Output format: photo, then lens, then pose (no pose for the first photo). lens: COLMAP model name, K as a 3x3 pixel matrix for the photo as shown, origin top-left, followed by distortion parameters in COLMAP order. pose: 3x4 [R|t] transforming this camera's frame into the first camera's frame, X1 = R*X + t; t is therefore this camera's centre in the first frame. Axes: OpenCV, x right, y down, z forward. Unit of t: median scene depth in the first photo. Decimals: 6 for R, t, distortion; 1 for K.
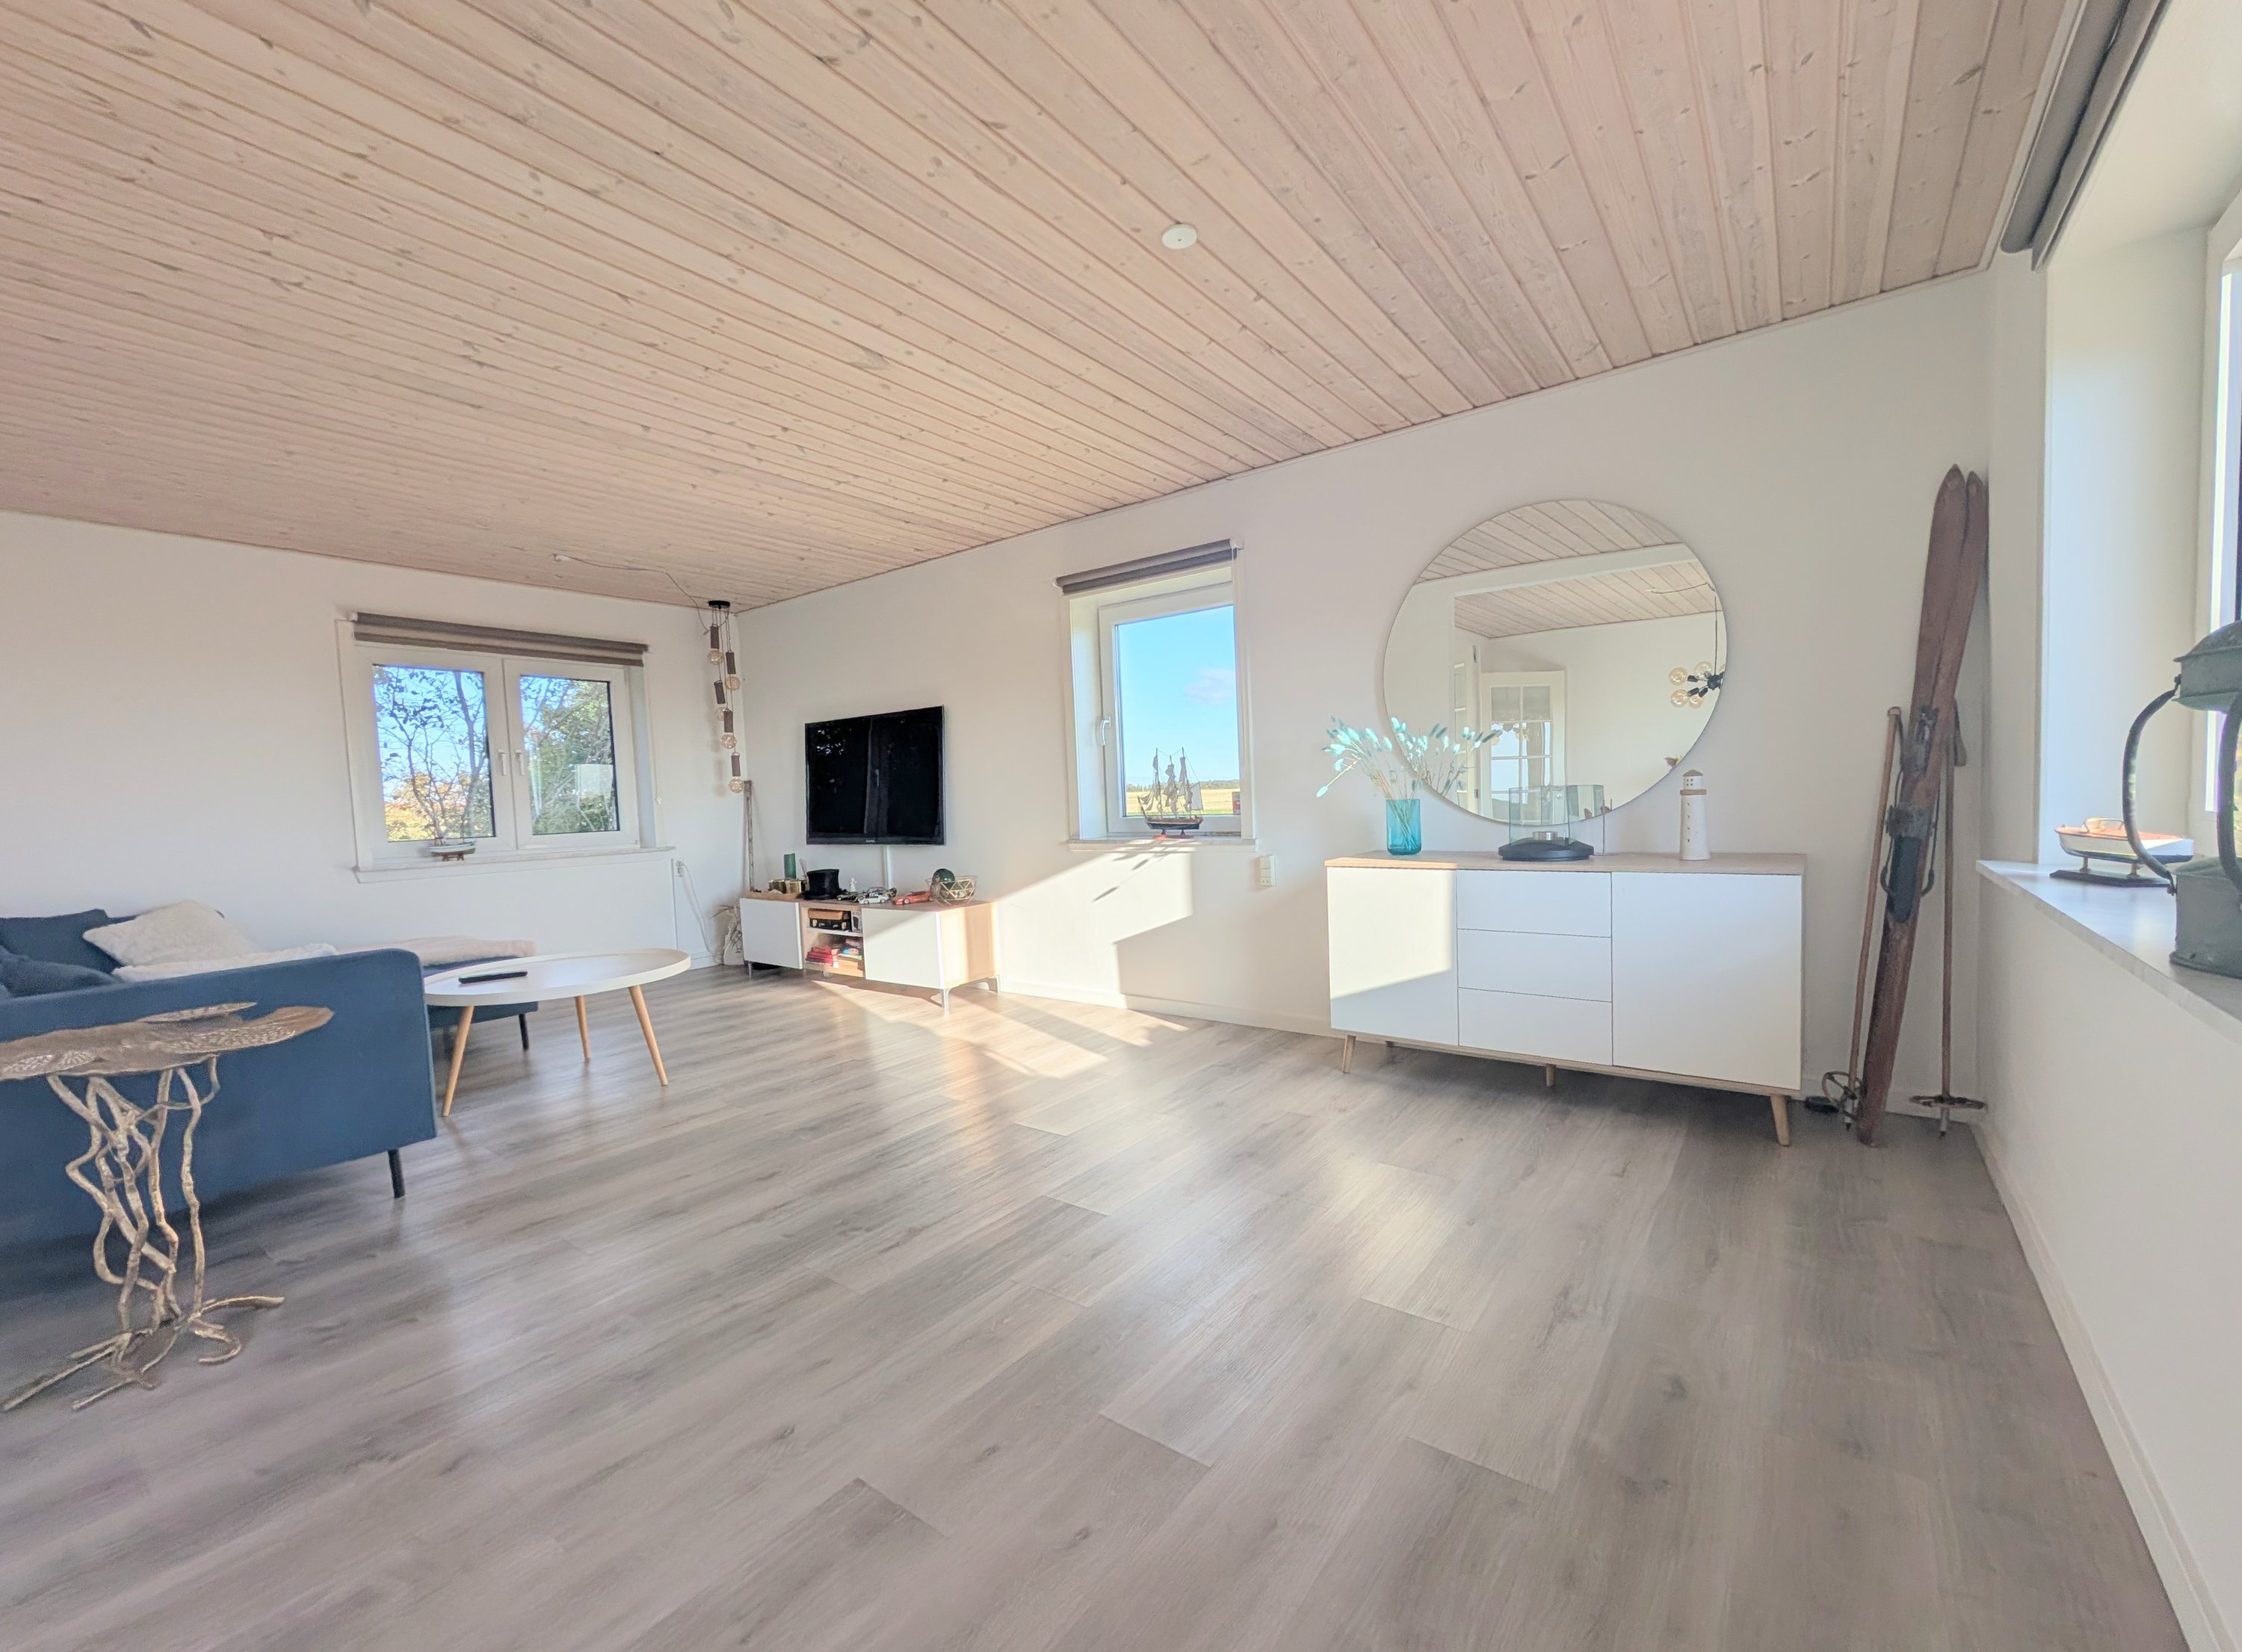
lens RADIAL K [[916.8, 0, 1127.8], [0, 916.8, 851.7], [0, 0, 1]] dist [0.000179, 0.000026]
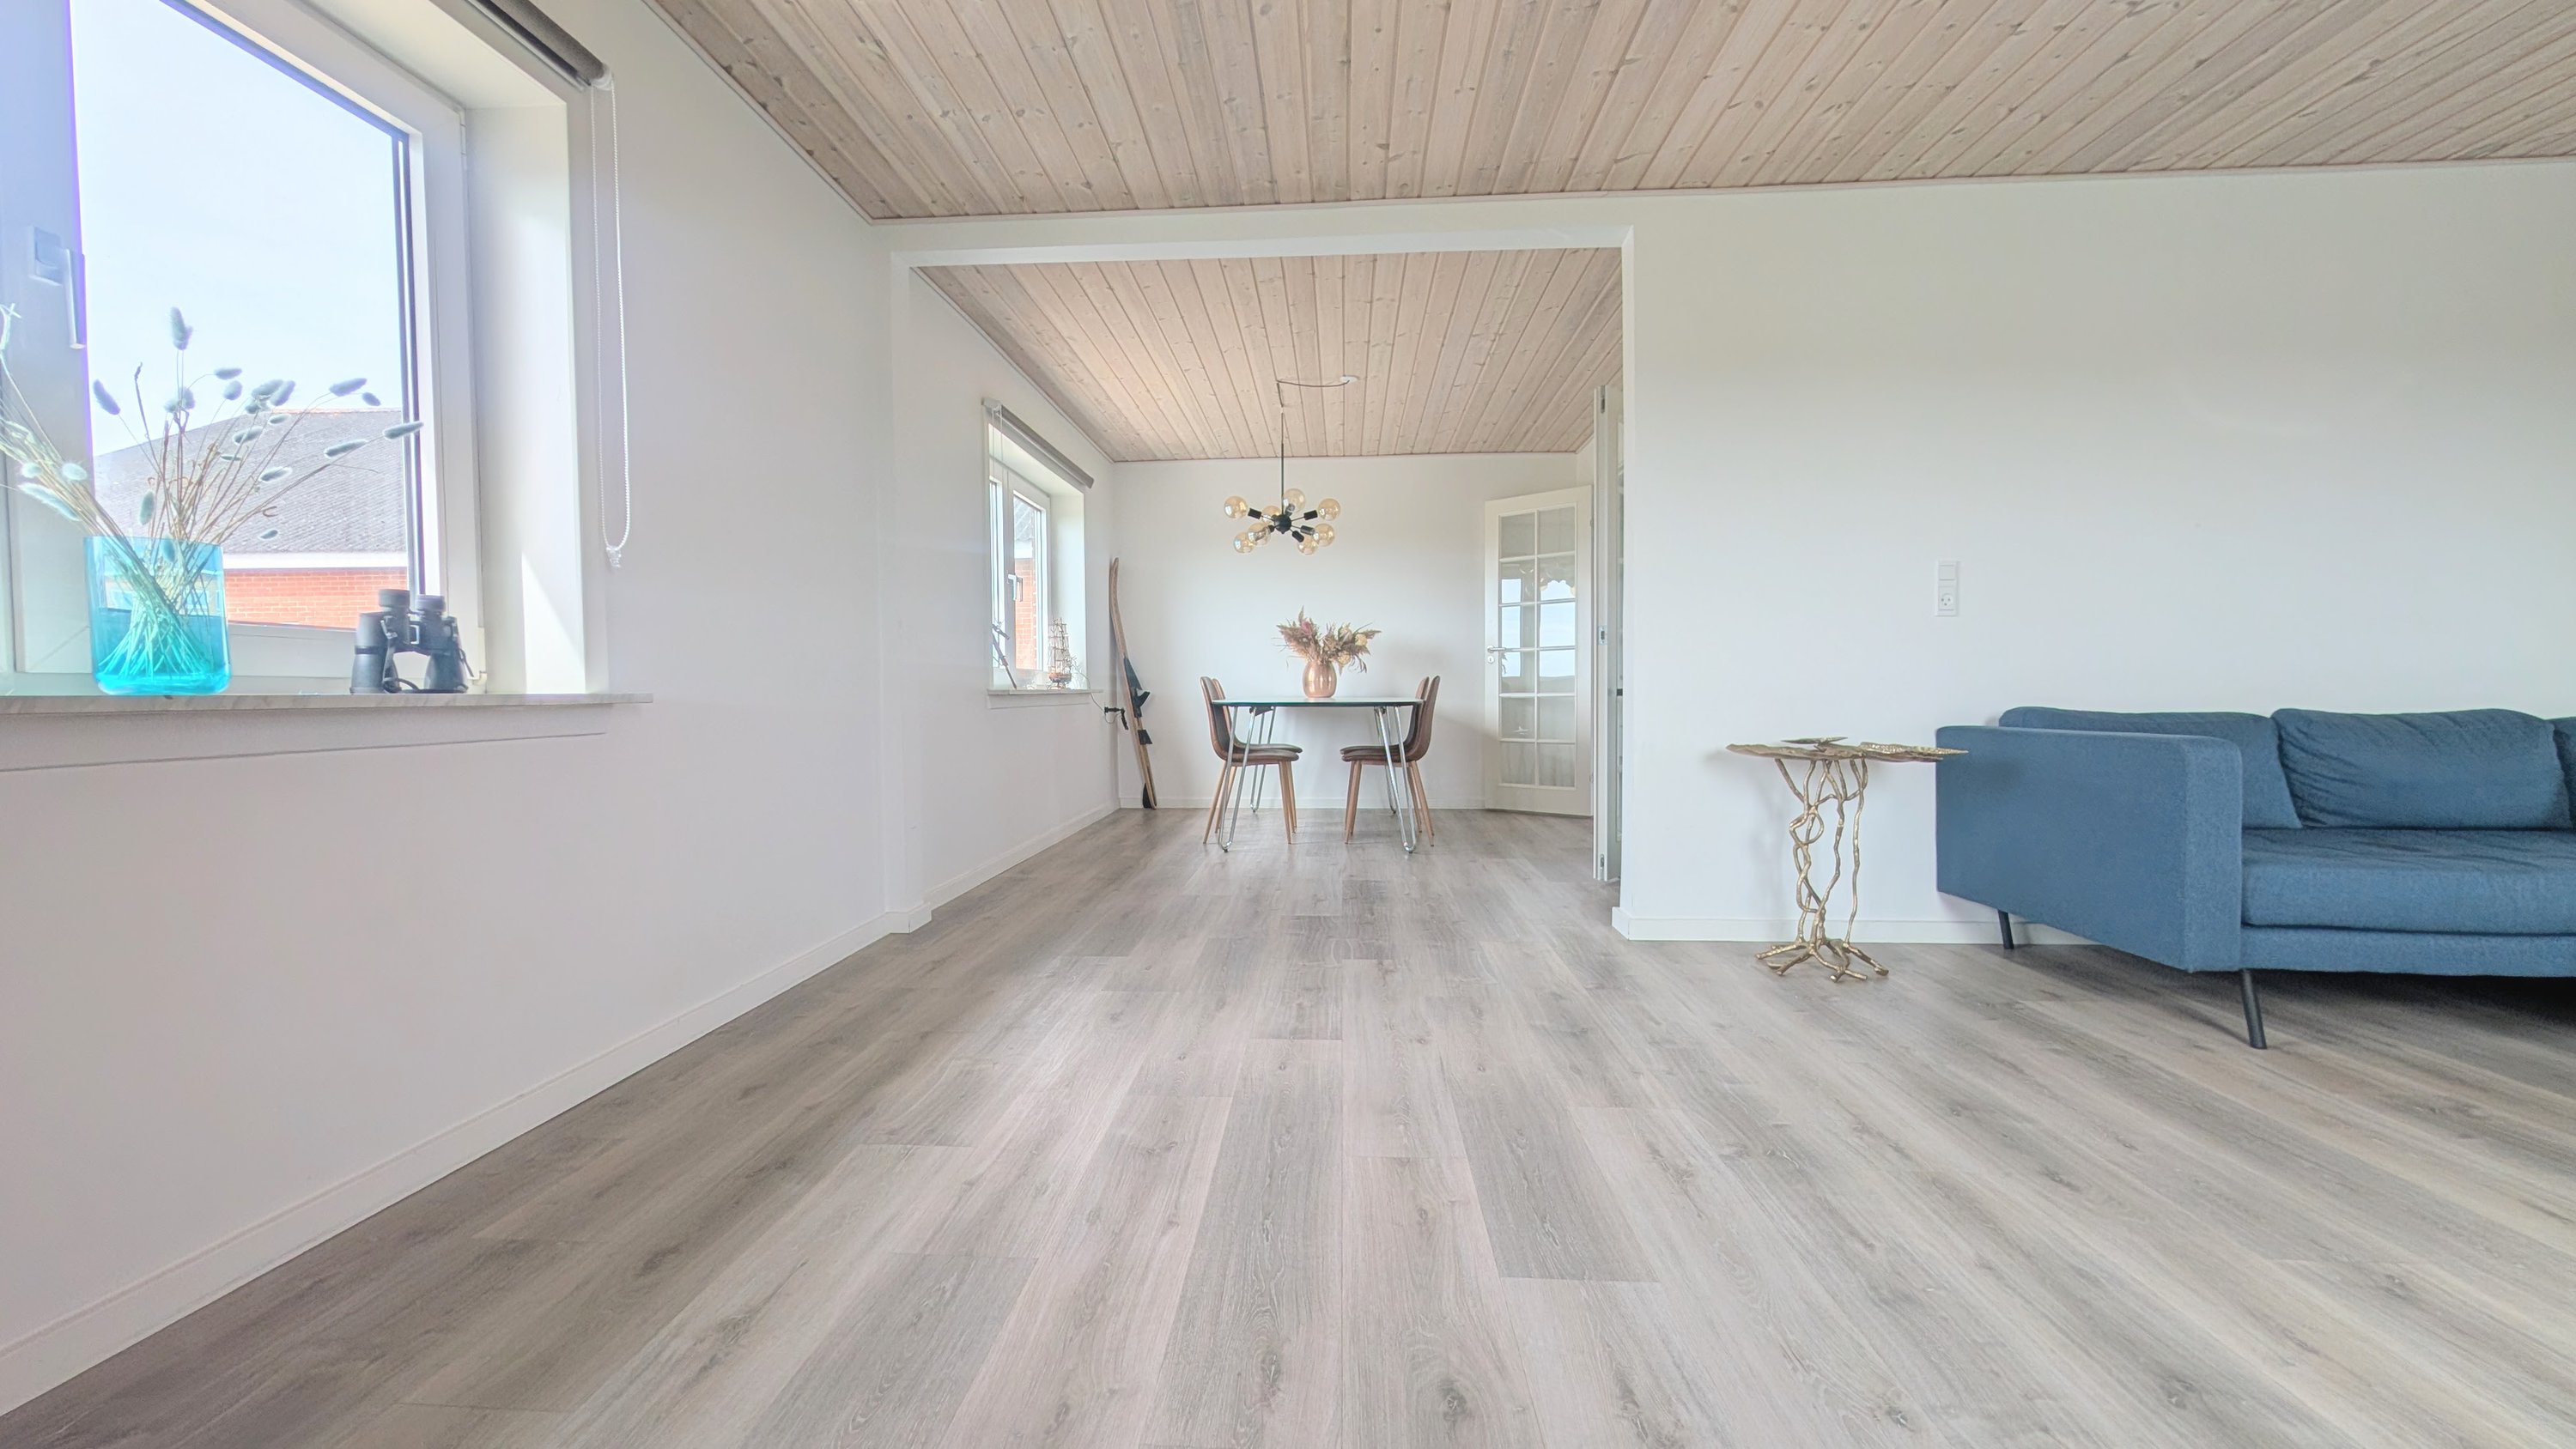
lens RADIAL K [[968.7, 0, 1288.0], [0, 968.7, 724.5], [0, 0, 1]] dist [0.001128, 0.000210]
pose [[-0.831230, 0.065049, -0.552111, 0.240542], [0.009680, 0.994674, 0.102618, -0.002619], [0.555845, 0.079955, -0.827432, 0.855755]]
